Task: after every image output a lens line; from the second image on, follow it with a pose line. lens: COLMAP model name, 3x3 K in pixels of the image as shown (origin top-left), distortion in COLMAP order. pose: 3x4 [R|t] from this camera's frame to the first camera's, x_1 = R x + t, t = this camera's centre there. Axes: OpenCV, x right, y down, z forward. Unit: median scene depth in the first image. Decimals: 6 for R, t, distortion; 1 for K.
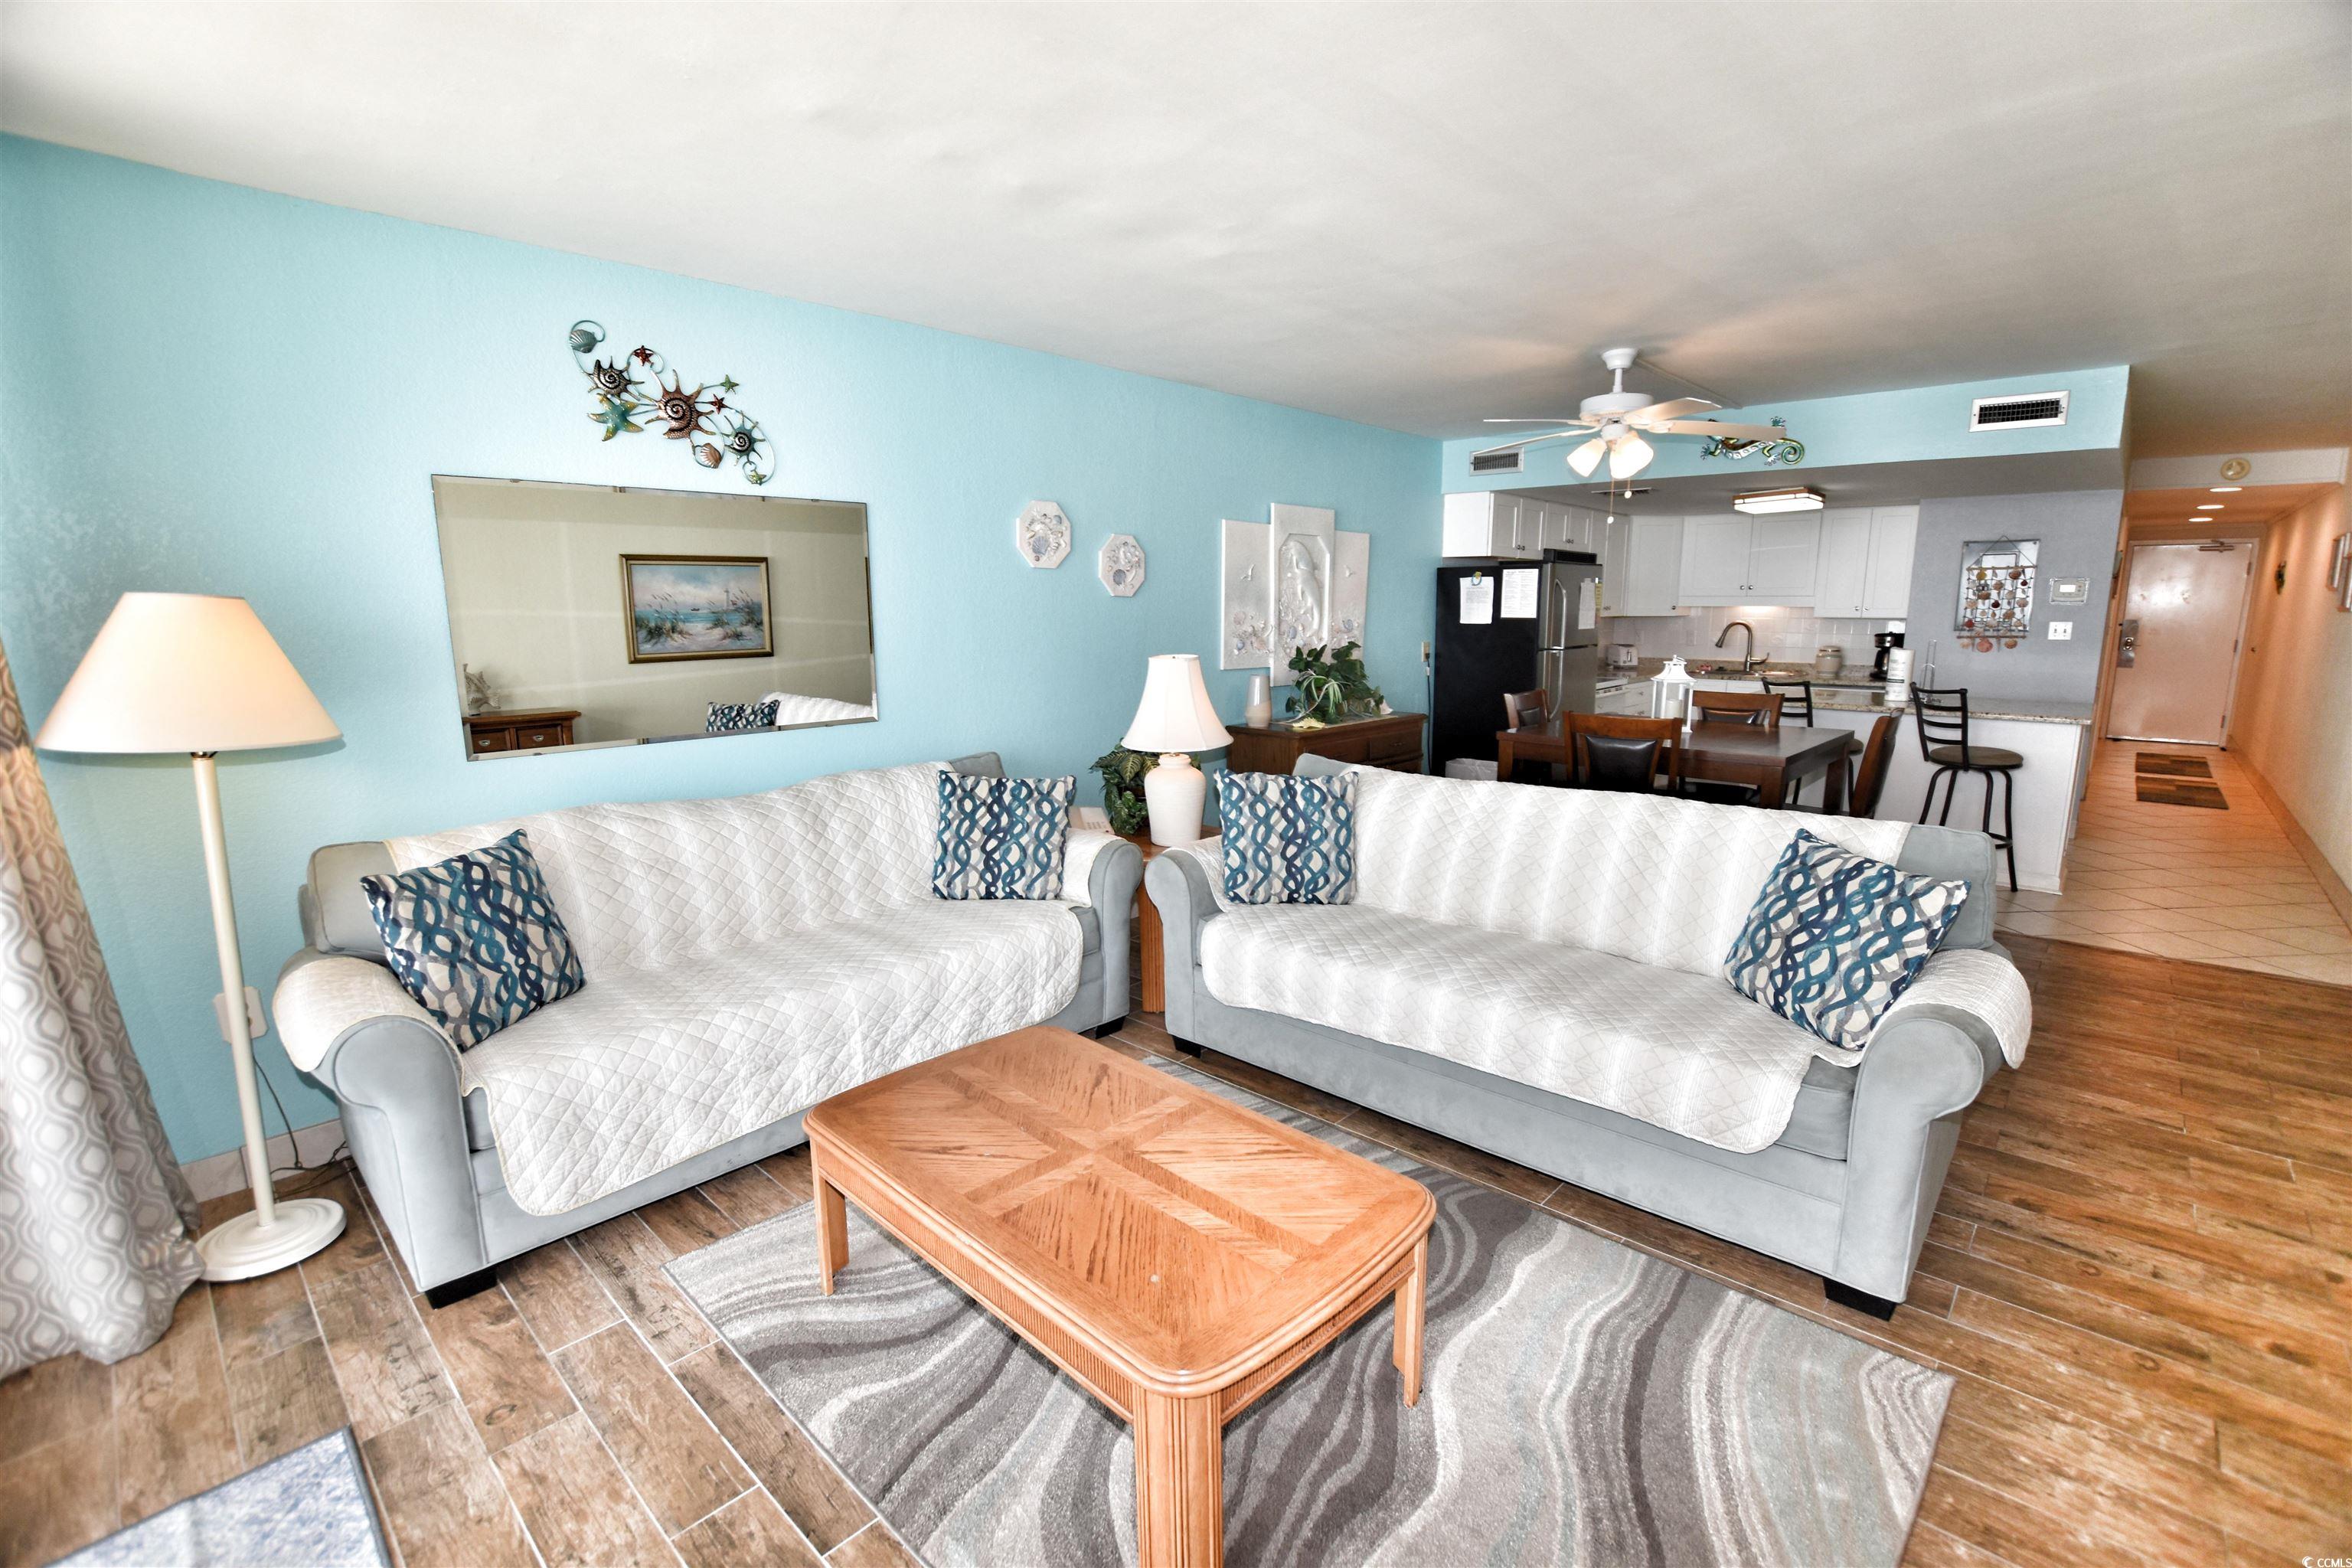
lens RADIAL K [[1032.1, 0, 1190.2], [0, 1032.1, 790.7], [0, 0, 1]] dist [-0.029910, 0.000639]
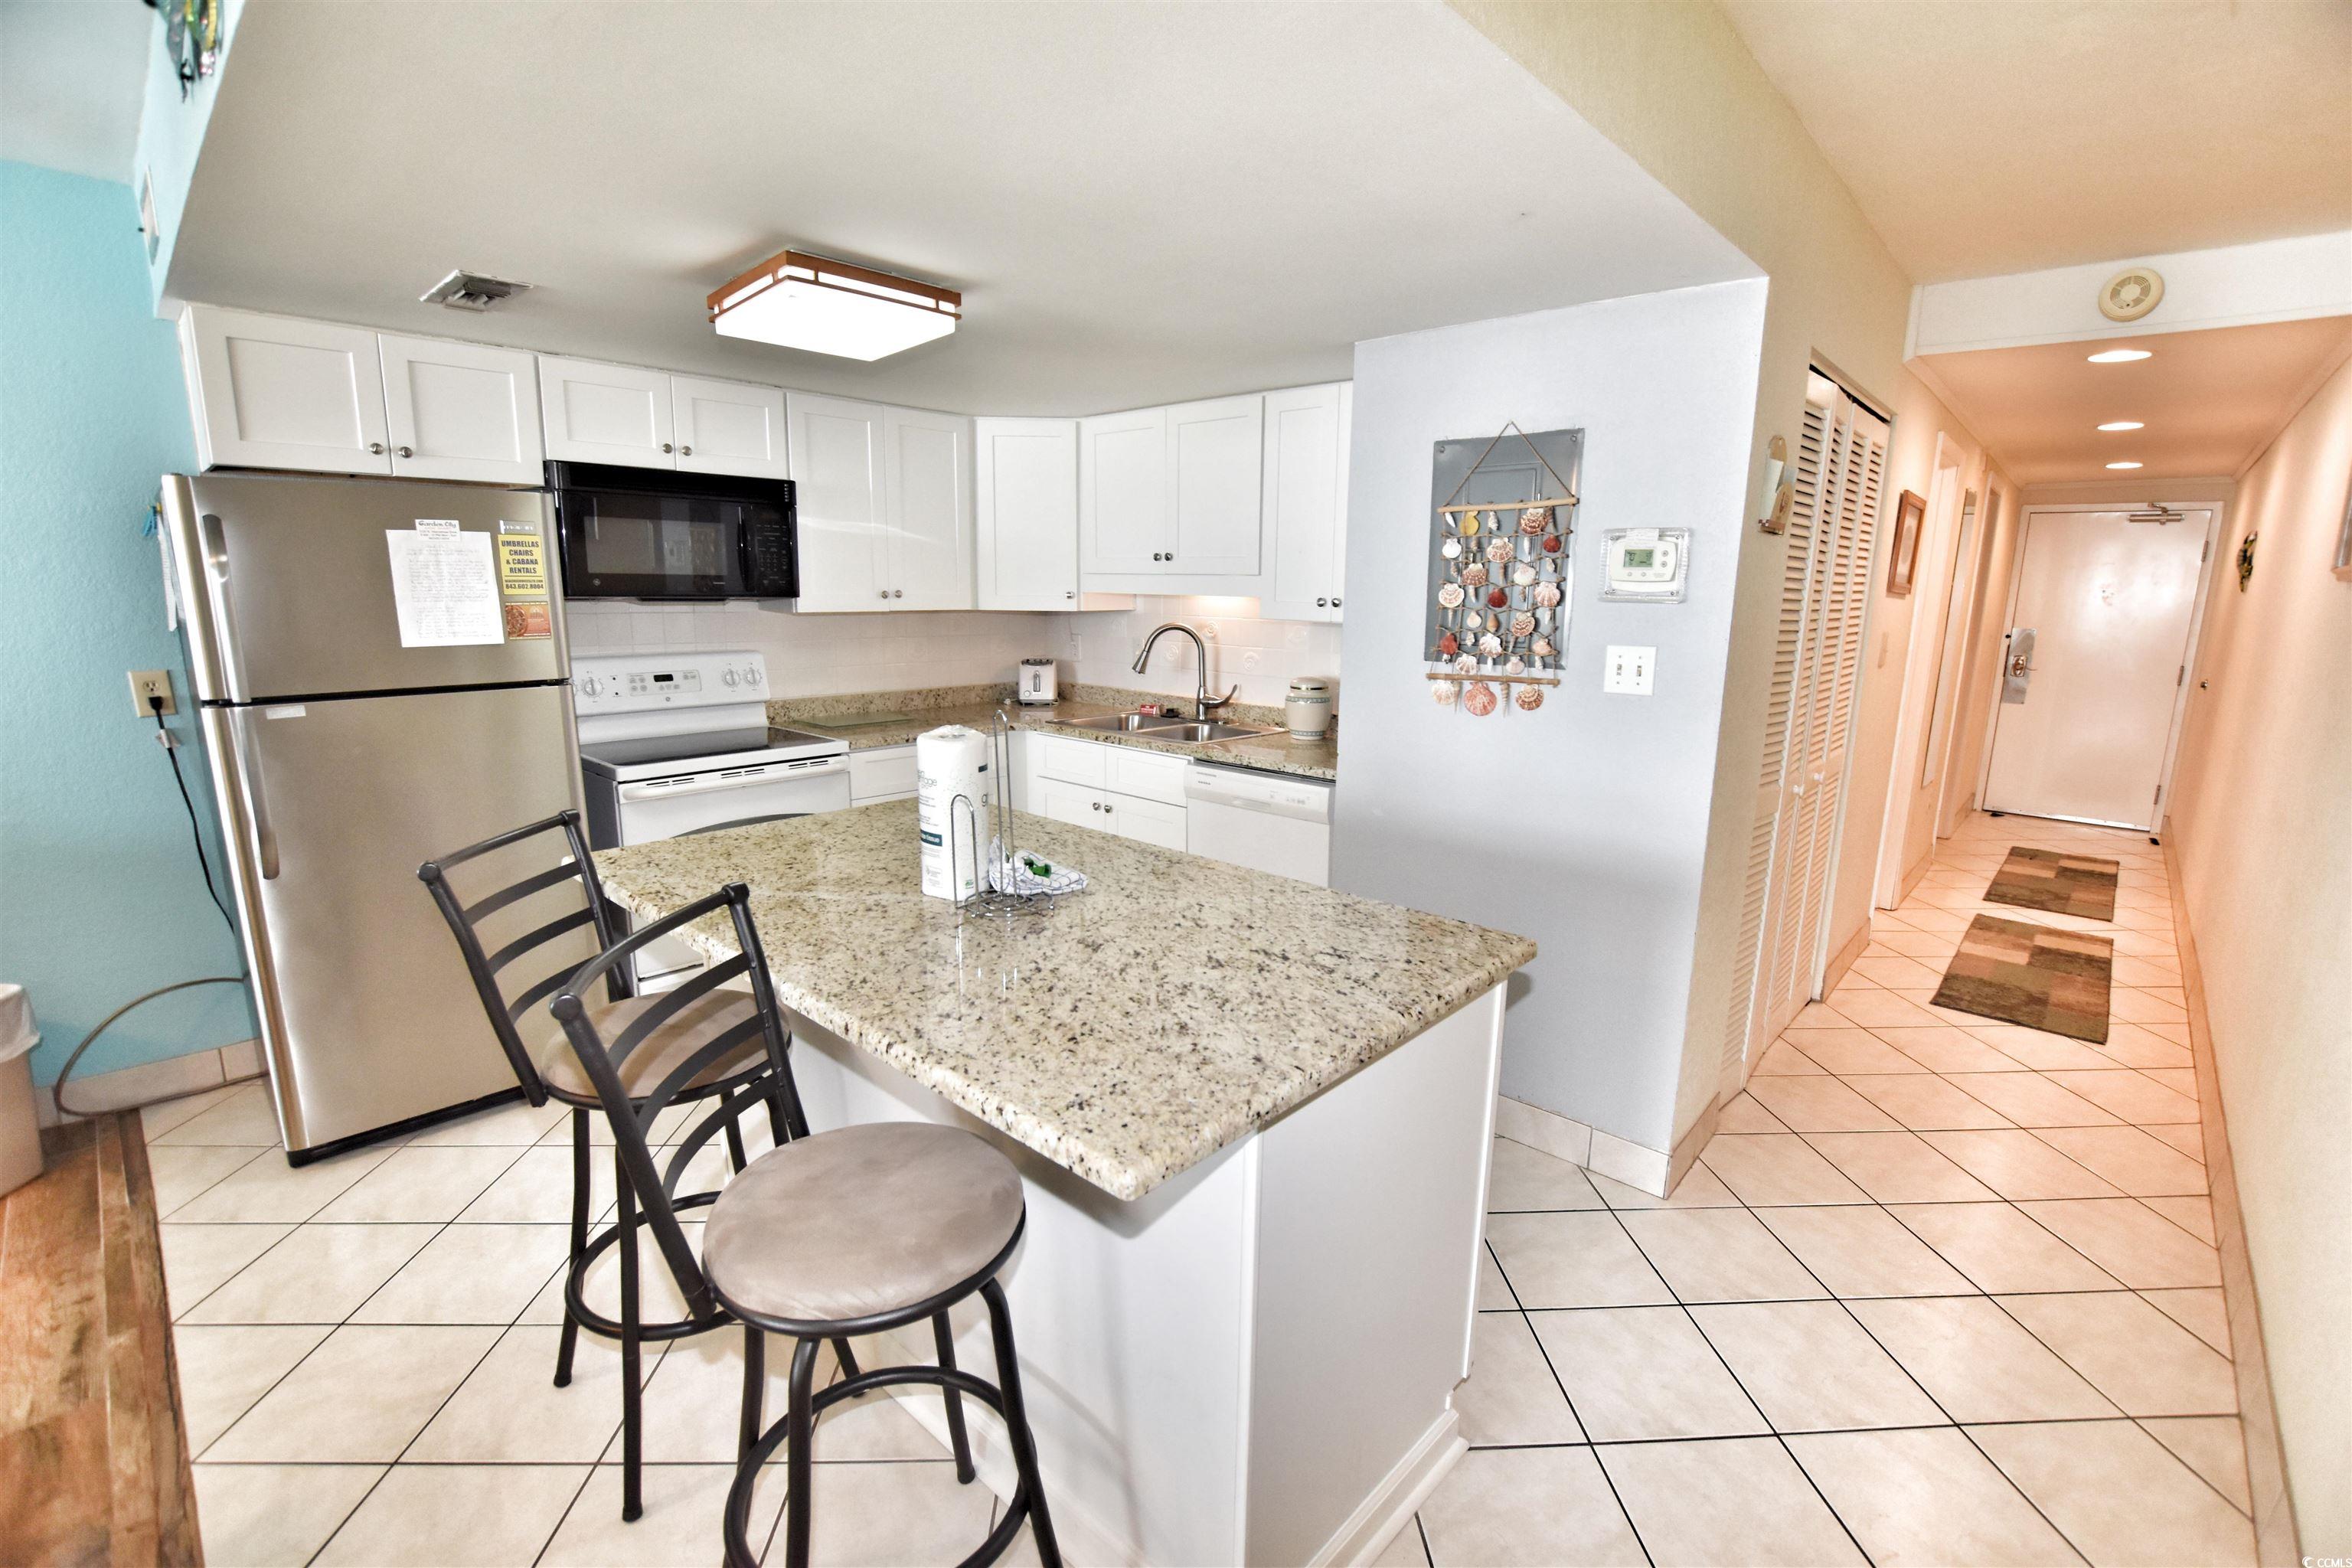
lens RADIAL K [[1032.1, 0, 1190.2], [0, 1032.1, 790.7], [0, 0, 1]] dist [-0.029910, 0.000639]
pose [[0.999763, 0.021236, 0.004750, 0.524251], [-0.021321, 0.999601, 0.018552, -0.088016], [-0.004354, -0.018649, 0.999817, 0.460530]]
